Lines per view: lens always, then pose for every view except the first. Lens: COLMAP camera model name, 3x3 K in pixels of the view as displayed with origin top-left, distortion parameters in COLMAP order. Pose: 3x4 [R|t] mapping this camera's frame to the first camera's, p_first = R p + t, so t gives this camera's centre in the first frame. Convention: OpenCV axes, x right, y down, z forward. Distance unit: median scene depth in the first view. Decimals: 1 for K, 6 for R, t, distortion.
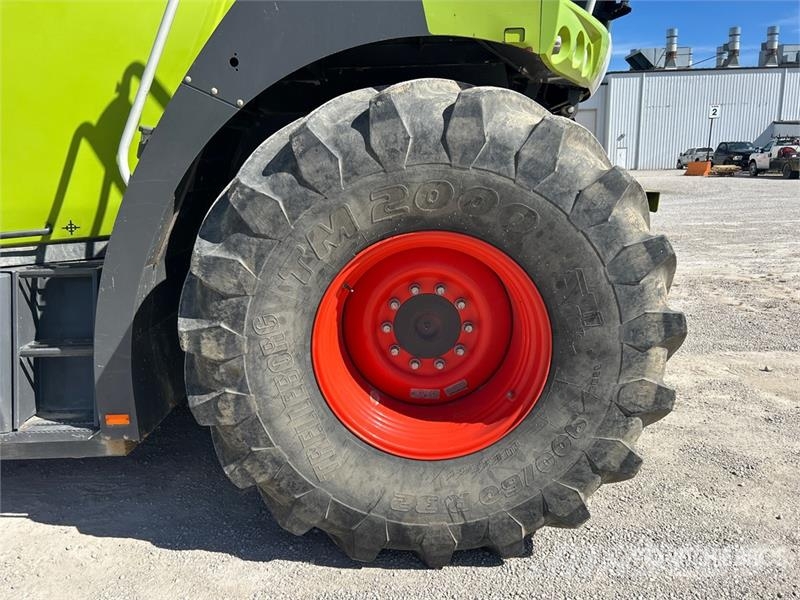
lens RADIAL K [[599.2, 0, 402.0], [0, 599.2, 299.1], [0, 0, 1]] dist [0.046659, -0.050671]
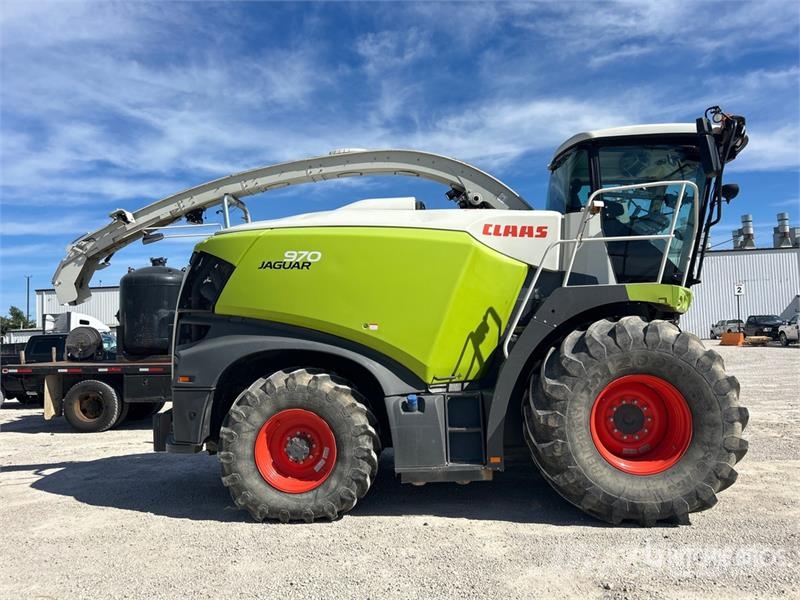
lens RADIAL K [[599.2, 0, 404.0], [0, 599.2, 300.8], [0, 0, 1]] dist [0.046659, -0.050671]
pose [[0.998840, -0.011404, -0.046774, -0.768964], [-0.001840, 0.961787, -0.273792, 0.268335], [0.048109, 0.273561, 0.960651, -1.483354]]
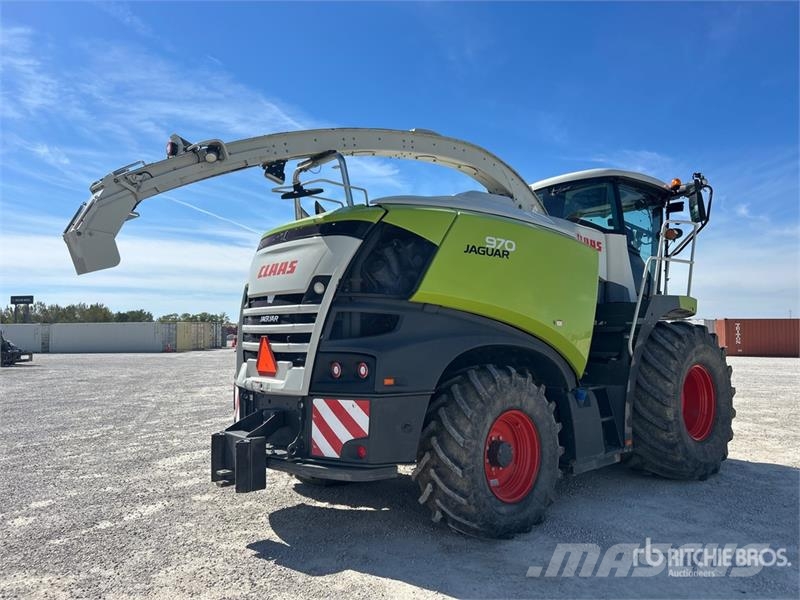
lens RADIAL K [[599.2, 0, 403.5], [0, 599.2, 305.4], [0, 0, 1]] dist [0.046659, -0.050671]
pose [[0.760434, 0.041175, 0.648109, -3.192492], [0.146069, 0.961571, -0.232474, 0.101156], [-0.632775, 0.271450, 0.725197, -0.460343]]
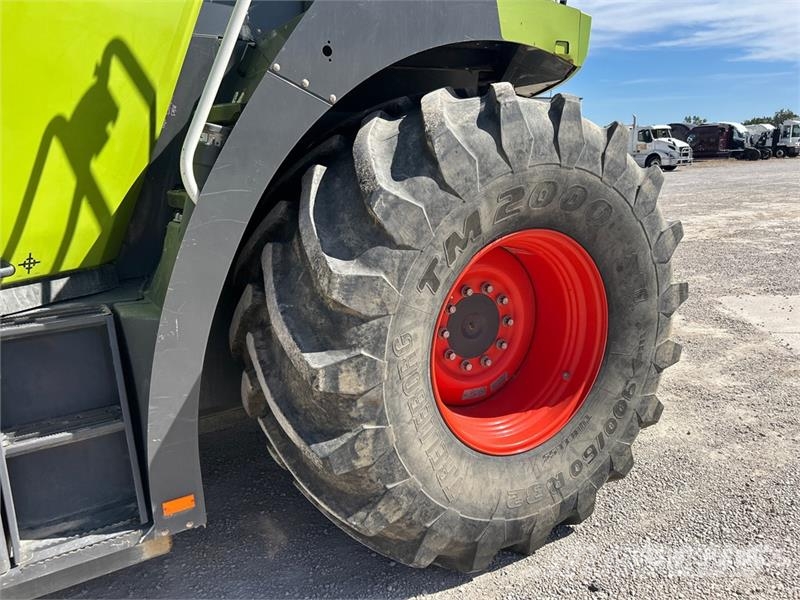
lens RADIAL K [[599.2, 0, 397.5], [0, 599.2, 300.8], [0, 0, 1]] dist [0.046659, -0.050671]
pose [[0.855753, -0.123986, 0.502309, -0.643396], [0.128764, 0.991352, 0.025330, -0.044312], [-0.501106, 0.043003, 0.864317, 0.208240]]
